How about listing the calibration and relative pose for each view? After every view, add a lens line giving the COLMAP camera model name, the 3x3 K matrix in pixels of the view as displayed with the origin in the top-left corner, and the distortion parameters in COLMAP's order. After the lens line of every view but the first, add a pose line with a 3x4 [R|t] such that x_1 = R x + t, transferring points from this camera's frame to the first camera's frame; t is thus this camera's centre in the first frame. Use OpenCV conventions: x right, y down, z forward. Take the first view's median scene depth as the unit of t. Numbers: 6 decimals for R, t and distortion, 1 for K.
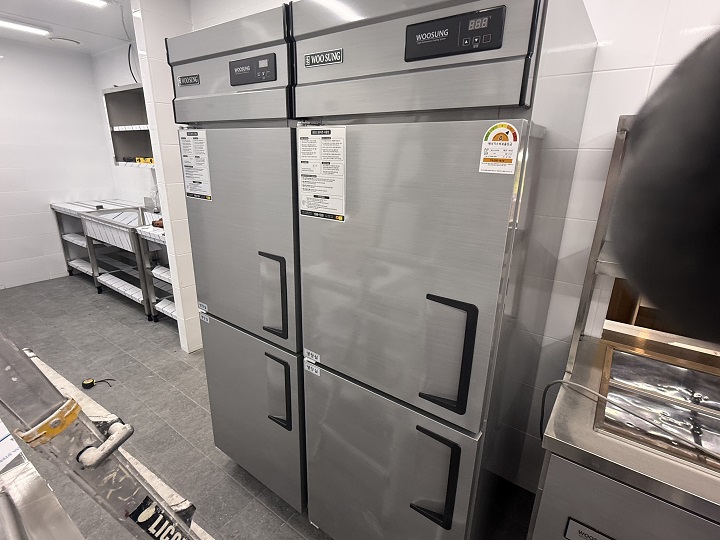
lens RADIAL K [[364.0, 0, 363.6], [0, 364.0, 270.3], [0, 0, 1]] dist [0.000948, -0.000235]
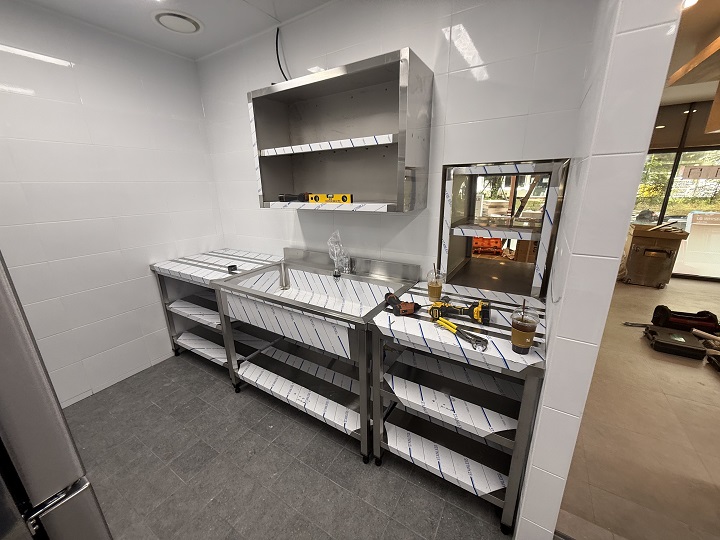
lens RADIAL K [[285.0, 0, 360.0], [0, 285.0, 270.0], [0, 0, 1]] dist [0.001660, 0.000038]
pose [[0.996309, -0.061639, 0.059742, -0.514961], [0.062769, 0.997880, -0.017212, -0.144750], [-0.058555, 0.020898, 0.998065, 0.442541]]
